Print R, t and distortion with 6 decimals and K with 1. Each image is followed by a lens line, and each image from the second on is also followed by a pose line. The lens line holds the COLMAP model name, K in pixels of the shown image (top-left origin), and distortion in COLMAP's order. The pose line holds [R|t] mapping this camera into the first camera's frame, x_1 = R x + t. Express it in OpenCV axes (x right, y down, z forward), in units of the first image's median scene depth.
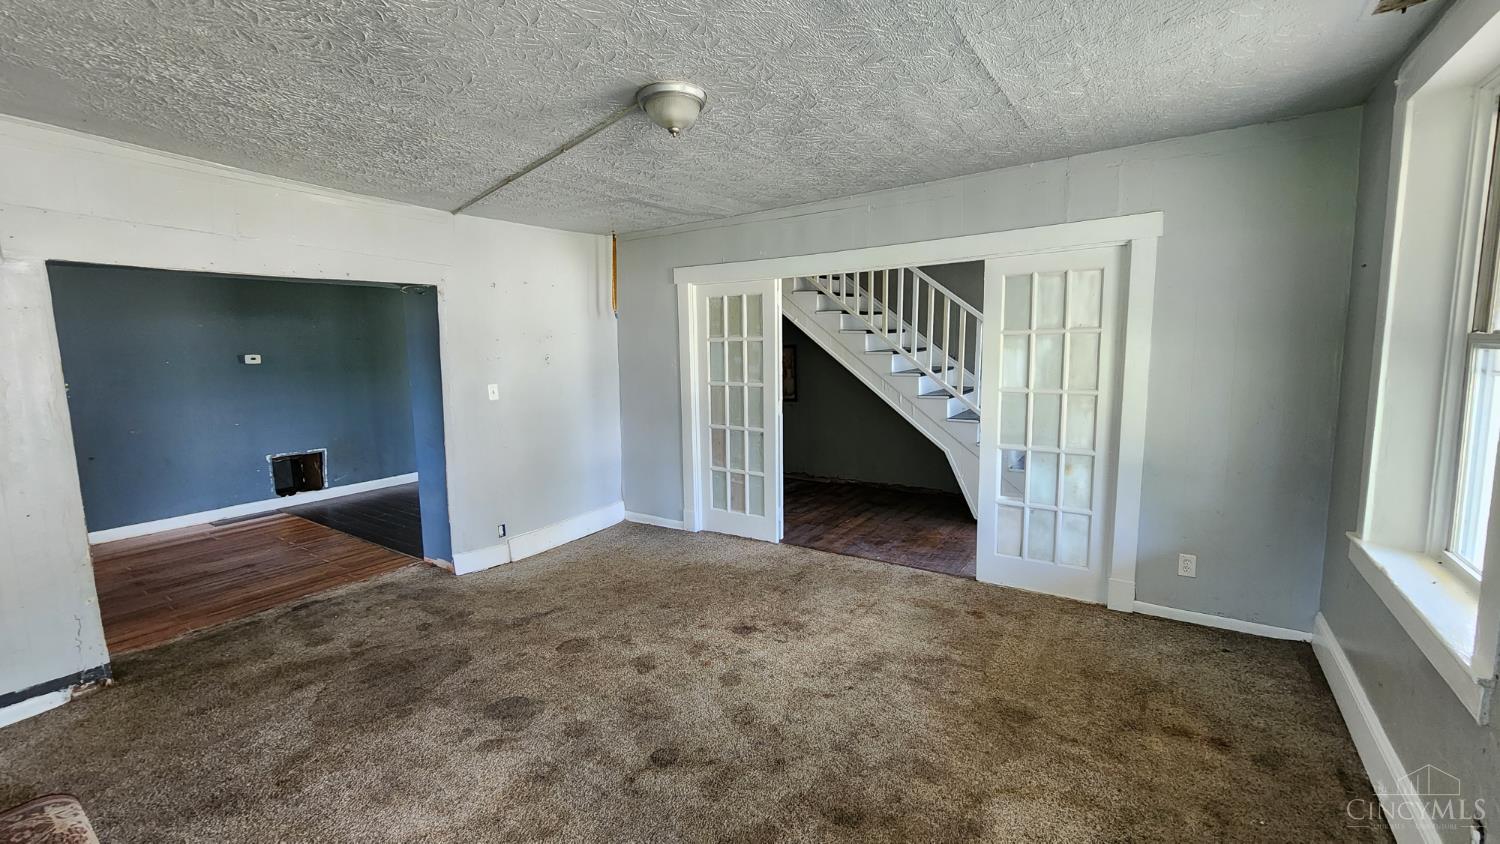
lens RADIAL K [[623.1, 0, 754.2], [0, 623.1, 416.4], [0, 0, 1]] dist [-0.000813, 0.000125]
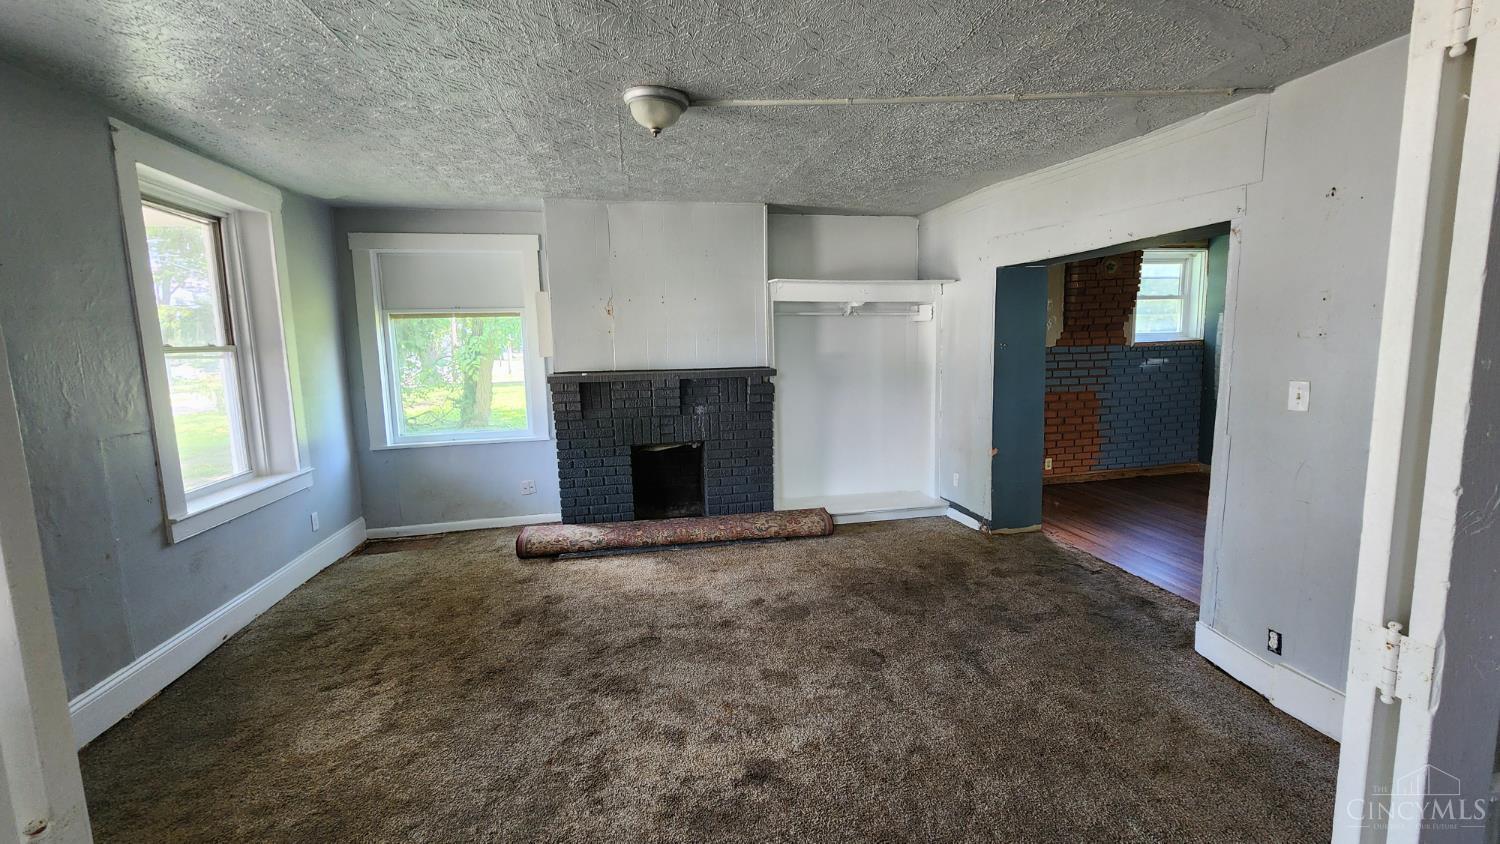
lens RADIAL K [[623.1, 0, 754.2], [0, 623.1, 416.4], [0, 0, 1]] dist [-0.000813, 0.000125]
pose [[-0.702532, 0.124311, -0.700711, 0.408167], [-0.049724, 0.973644, 0.222585, -0.162493], [0.709913, 0.191215, -0.677835, 1.406704]]
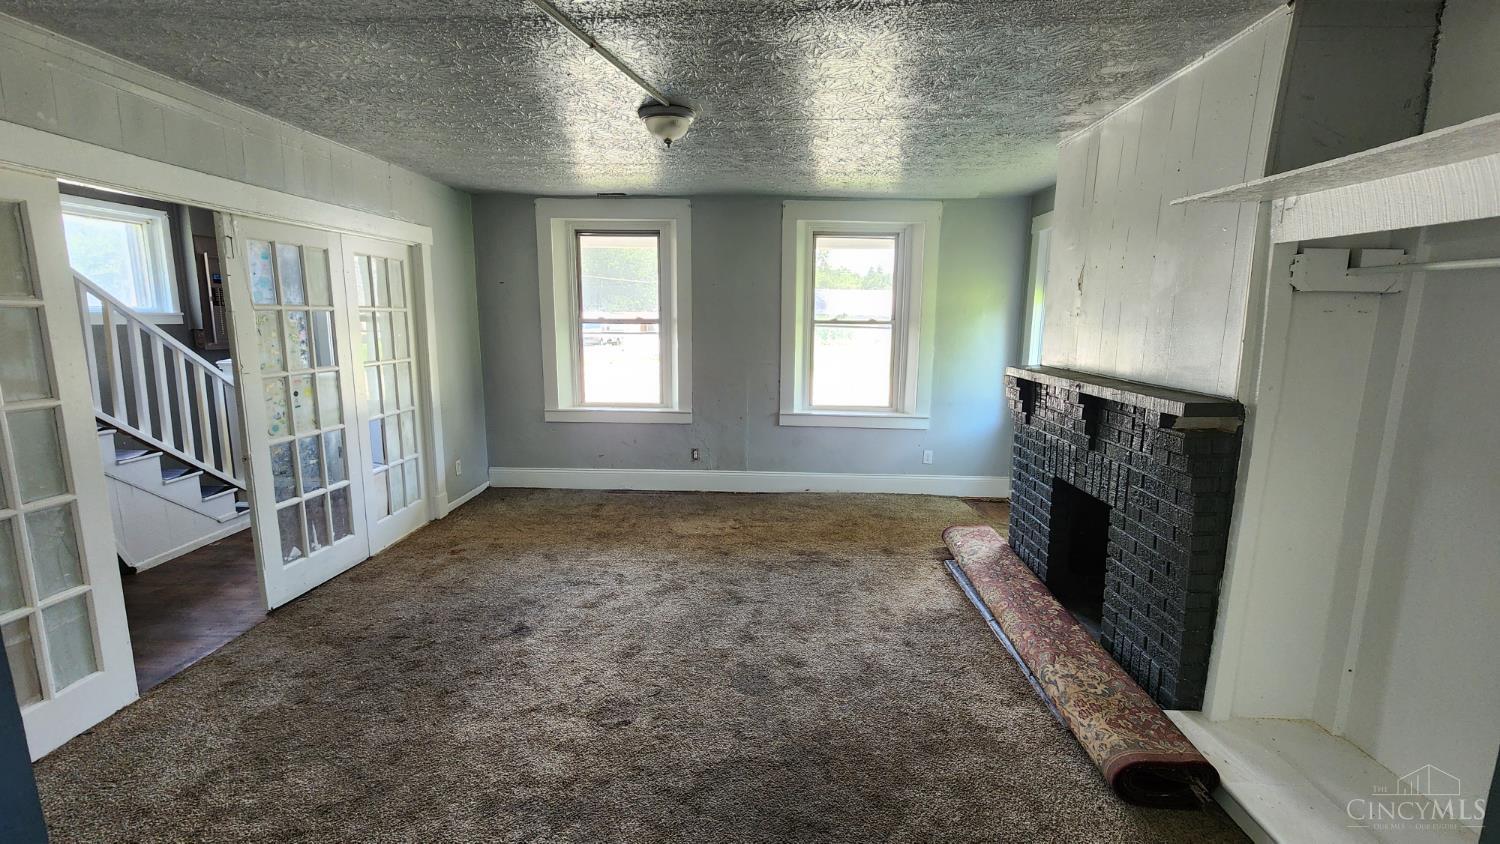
lens RADIAL K [[623.1, 0, 754.2], [0, 623.1, 416.4], [0, 0, 1]] dist [-0.000813, 0.000125]
pose [[-0.534611, -0.115577, 0.837158, -0.954832], [0.106519, 0.973488, 0.202421, -0.114424], [-0.838359, 0.197390, -0.508126, 1.153421]]
